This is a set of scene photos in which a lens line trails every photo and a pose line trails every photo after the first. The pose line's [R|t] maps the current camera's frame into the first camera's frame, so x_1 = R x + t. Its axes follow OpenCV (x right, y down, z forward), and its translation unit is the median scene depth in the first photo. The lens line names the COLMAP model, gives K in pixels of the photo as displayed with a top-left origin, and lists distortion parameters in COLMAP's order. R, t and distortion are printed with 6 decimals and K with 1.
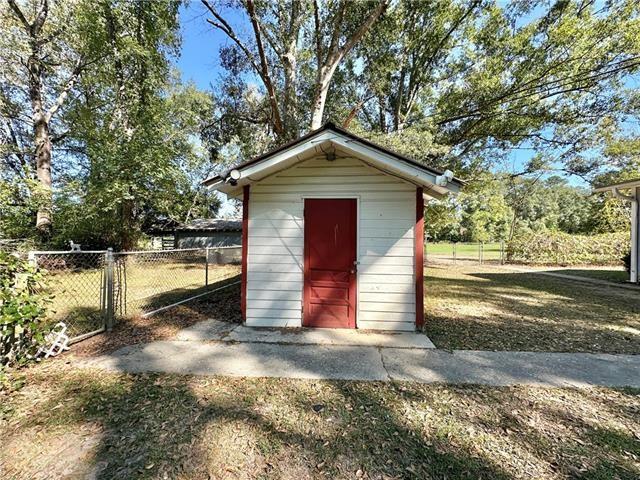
lens RADIAL K [[255.3, 0, 319.6], [0, 255.3, 243.0], [0, 0, 1]] dist [-0.000198, -0.000327]
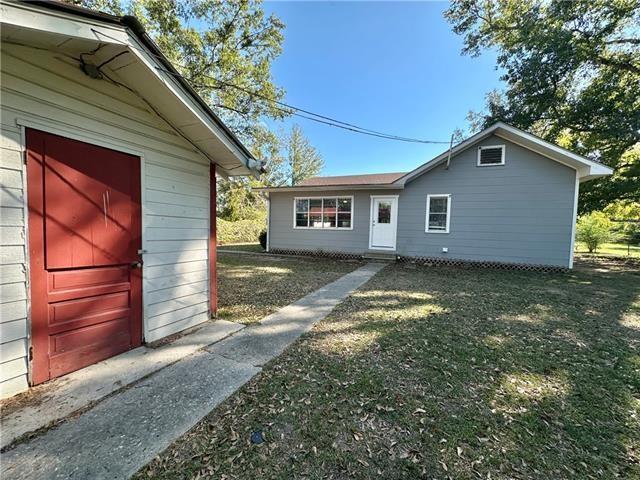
lens RADIAL K [[255.3, 0, 318.7], [0, 255.3, 244.6], [0, 0, 1]] dist [-0.000198, -0.000327]
pose [[0.335417, -0.054610, 0.940486, -0.329704], [-0.015570, 0.997861, 0.063494, 0.006975], [-0.941941, -0.035941, 0.333849, 0.308791]]
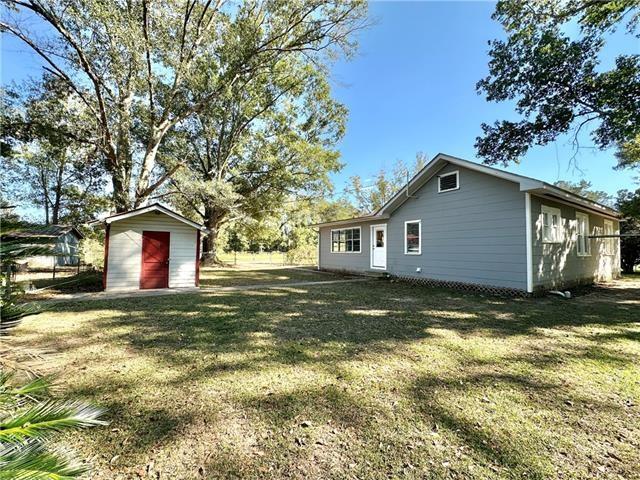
lens RADIAL K [[255.3, 0, 319.6], [0, 255.3, 240.6], [0, 0, 1]] dist [-0.000198, -0.000327]
pose [[0.826231, 0.025762, 0.562741, -0.035173], [0.002191, 0.998799, -0.048941, 0.016954], [-0.563327, 0.041670, 0.825183, -1.575585]]
